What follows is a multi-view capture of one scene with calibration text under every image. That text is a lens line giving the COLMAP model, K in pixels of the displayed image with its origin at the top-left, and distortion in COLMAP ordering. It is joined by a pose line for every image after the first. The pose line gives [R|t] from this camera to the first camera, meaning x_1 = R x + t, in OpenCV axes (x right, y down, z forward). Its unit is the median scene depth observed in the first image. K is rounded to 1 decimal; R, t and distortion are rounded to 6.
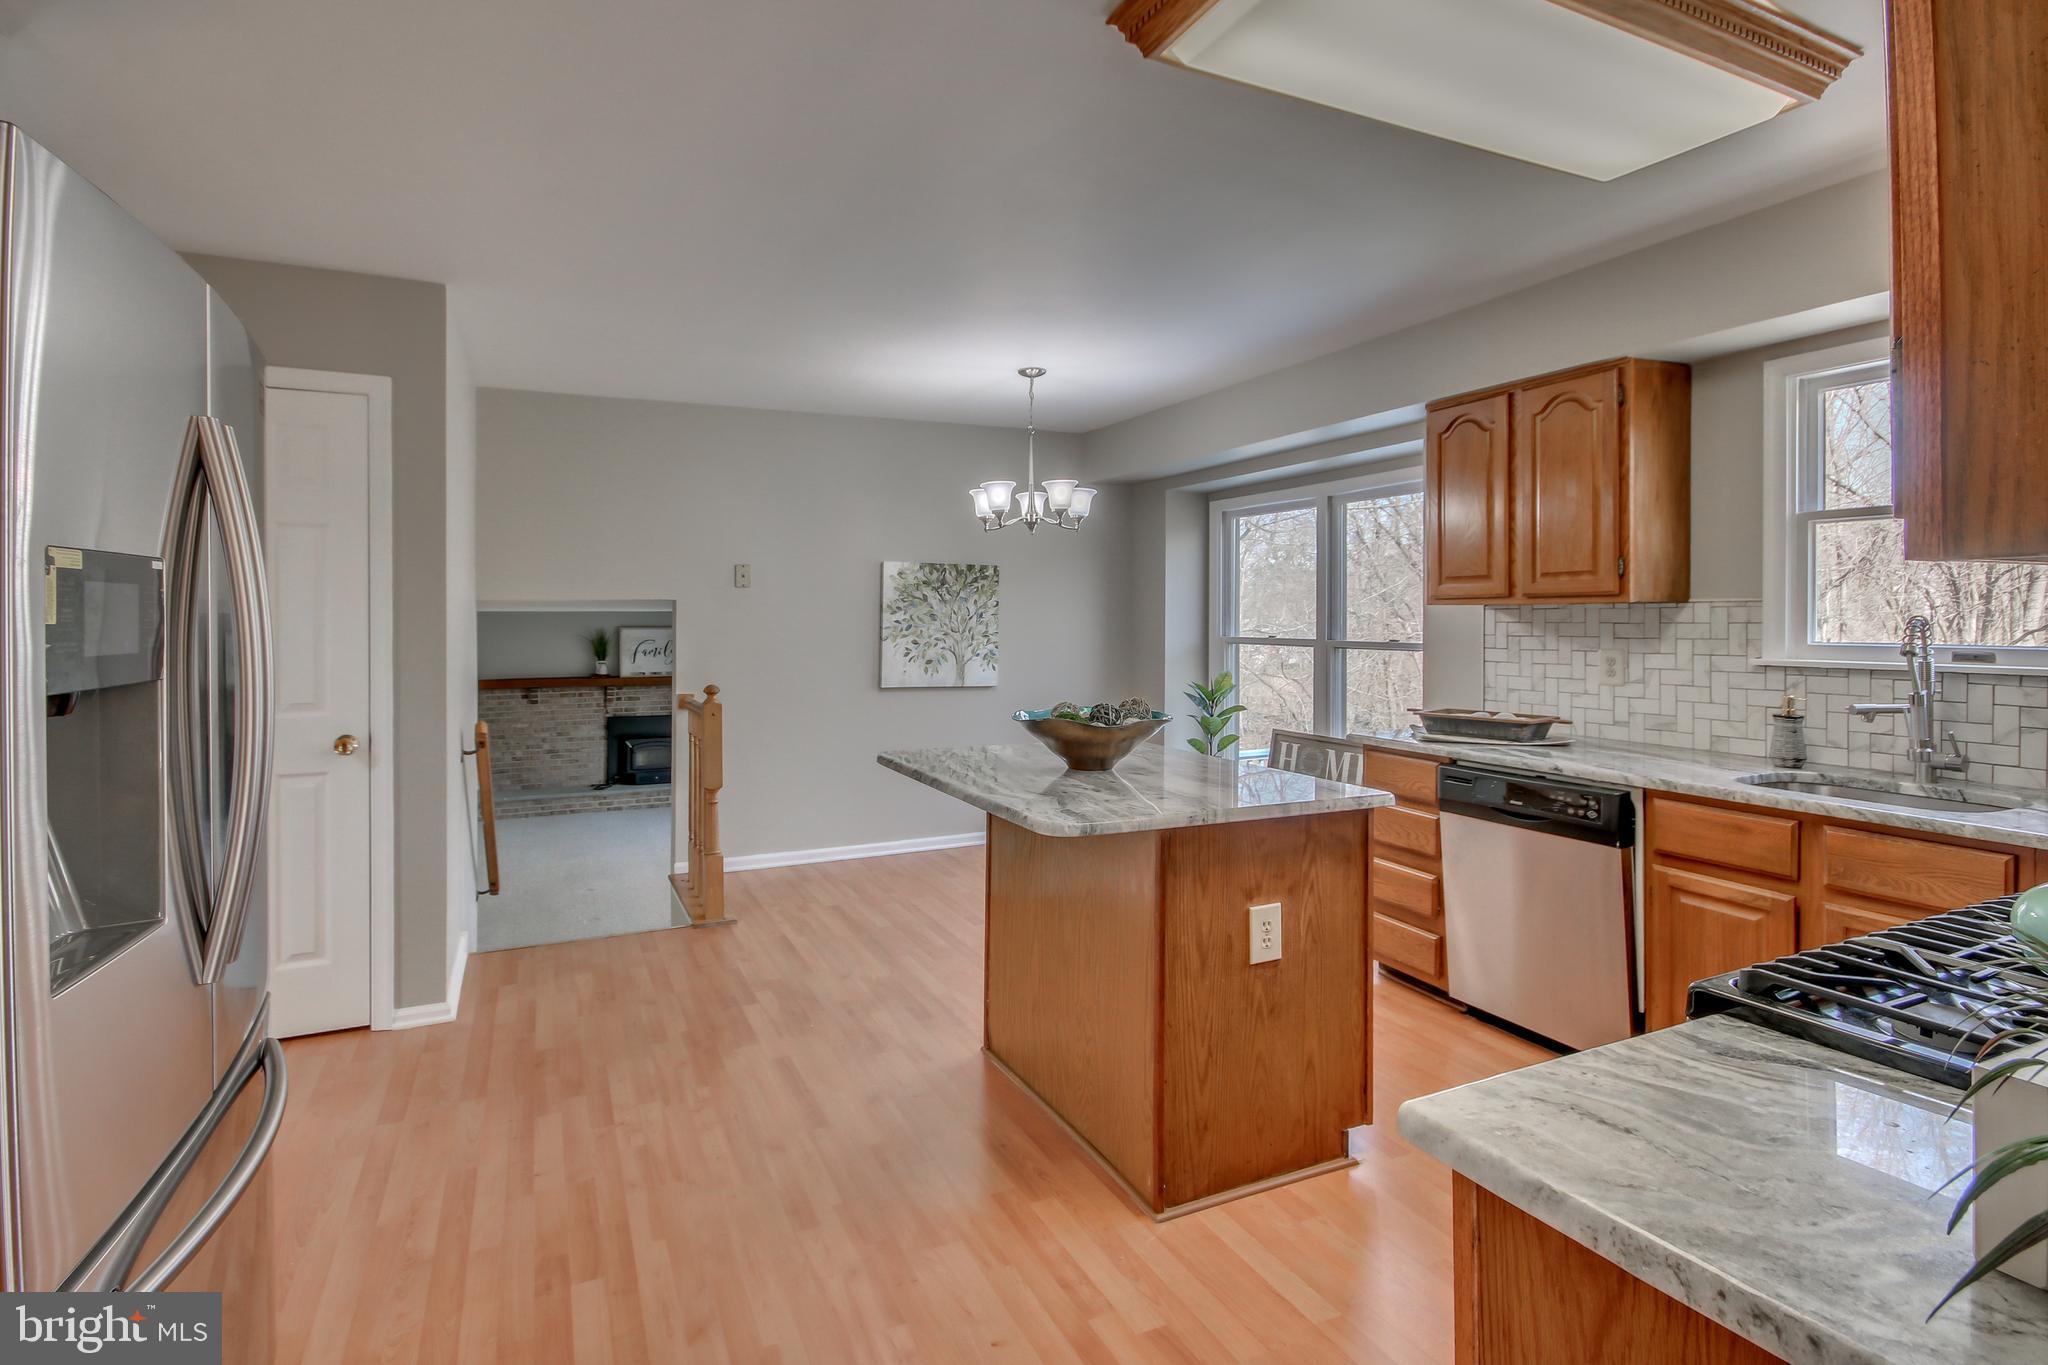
lens RADIAL K [[999.3, 0, 1001.2], [0, 999.3, 627.4], [0, 0, 1]] dist [0.001992, -0.000552]
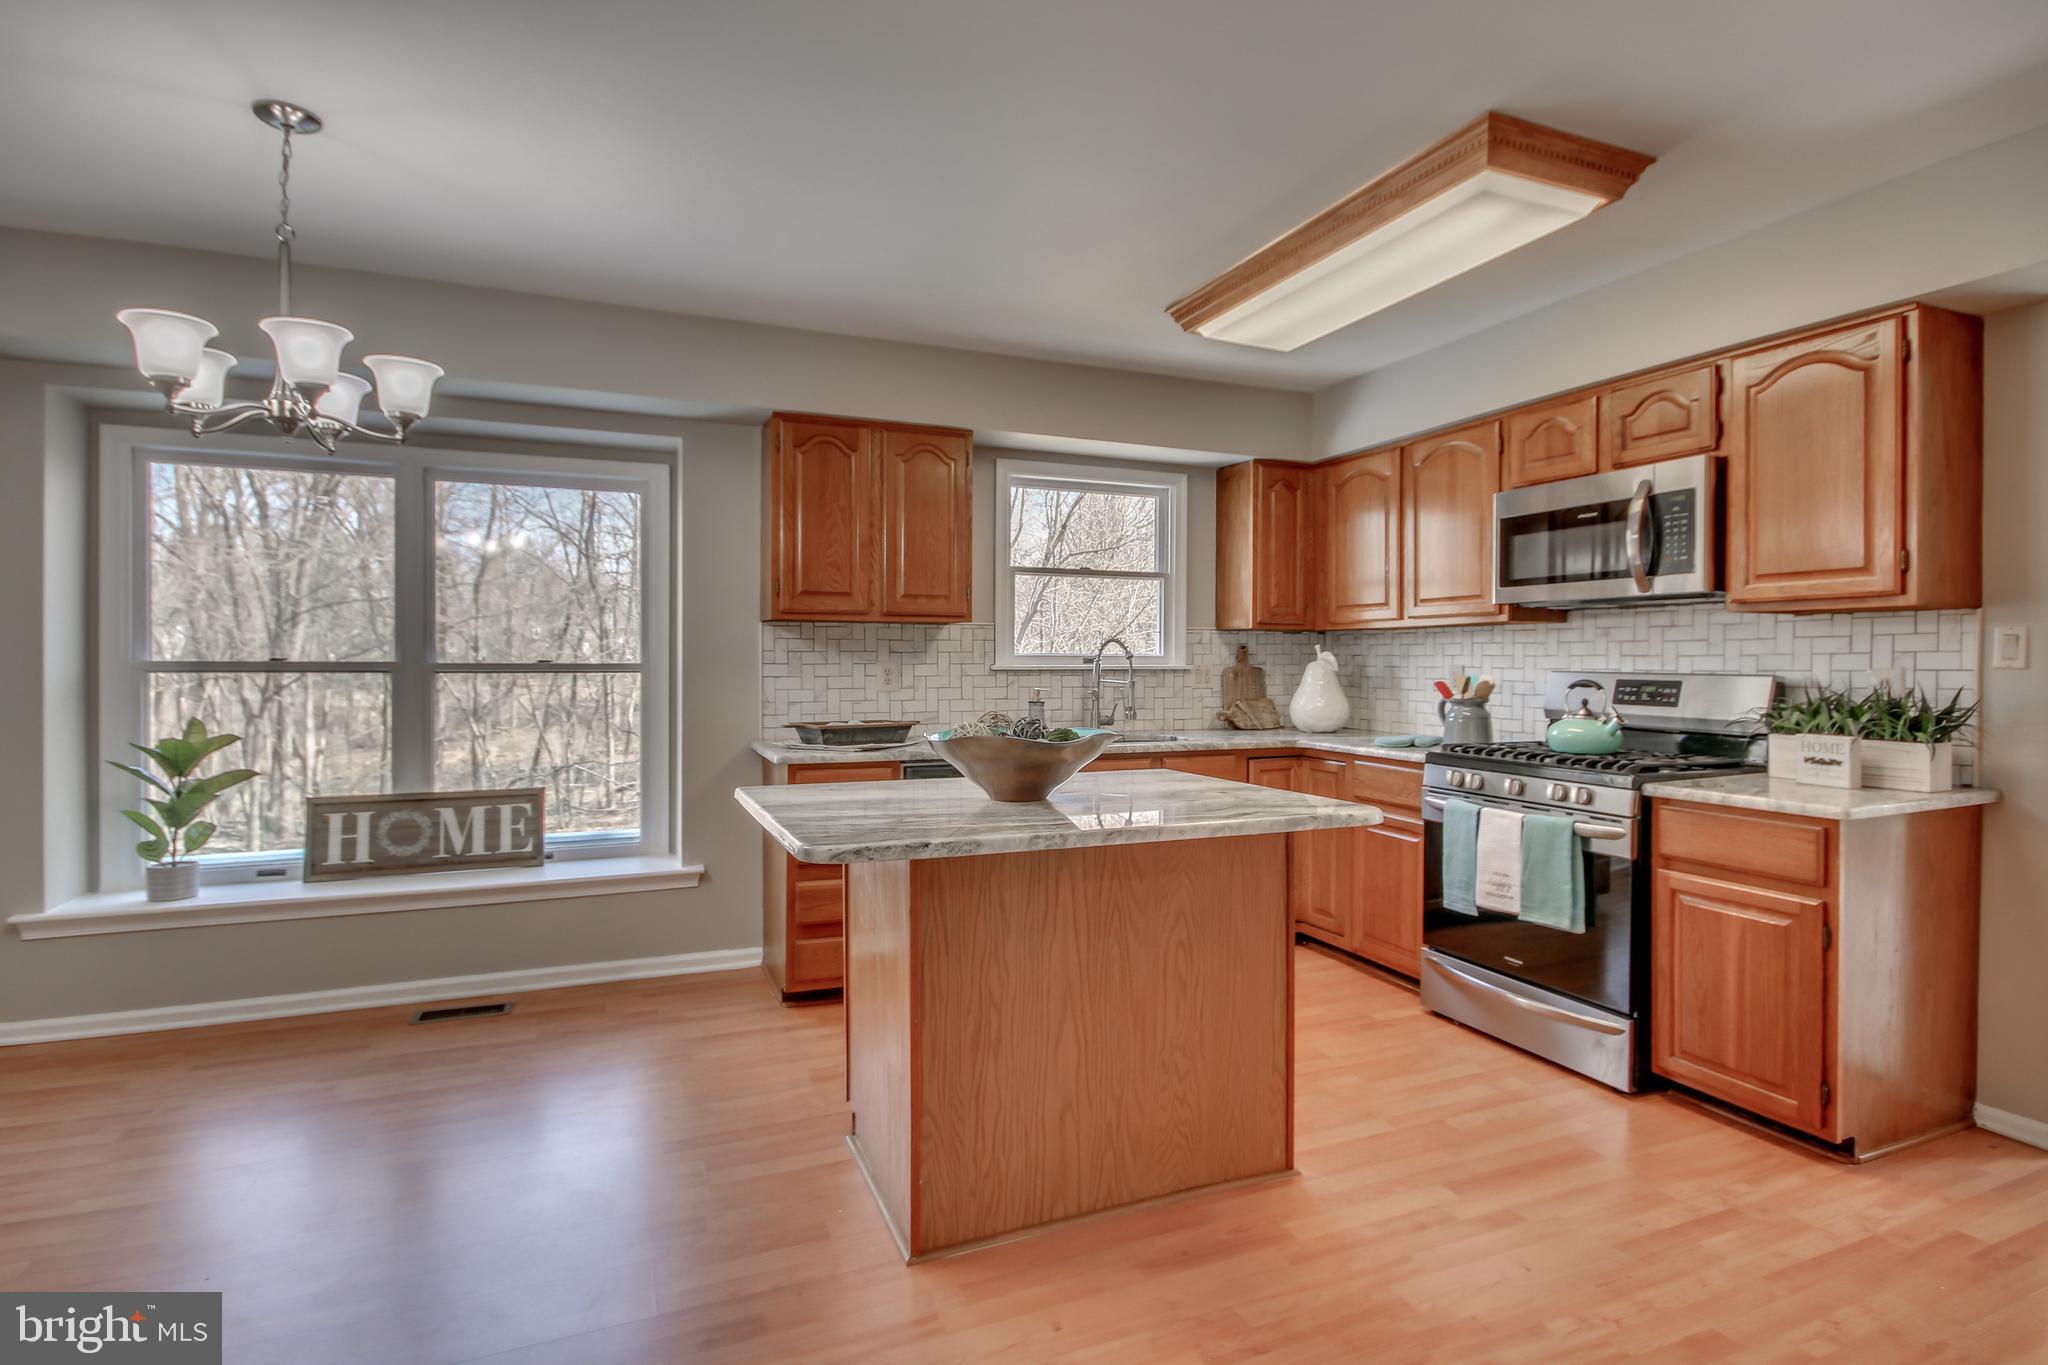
lens RADIAL K [[999.3, 0, 1019.1], [0, 999.3, 669.8], [0, 0, 1]] dist [0.001992, -0.000552]
pose [[0.043455, -0.008271, 0.999021, -0.587007], [0.007334, 0.999941, 0.007960, 0.023092], [-0.999028, 0.006981, 0.043513, 0.785136]]
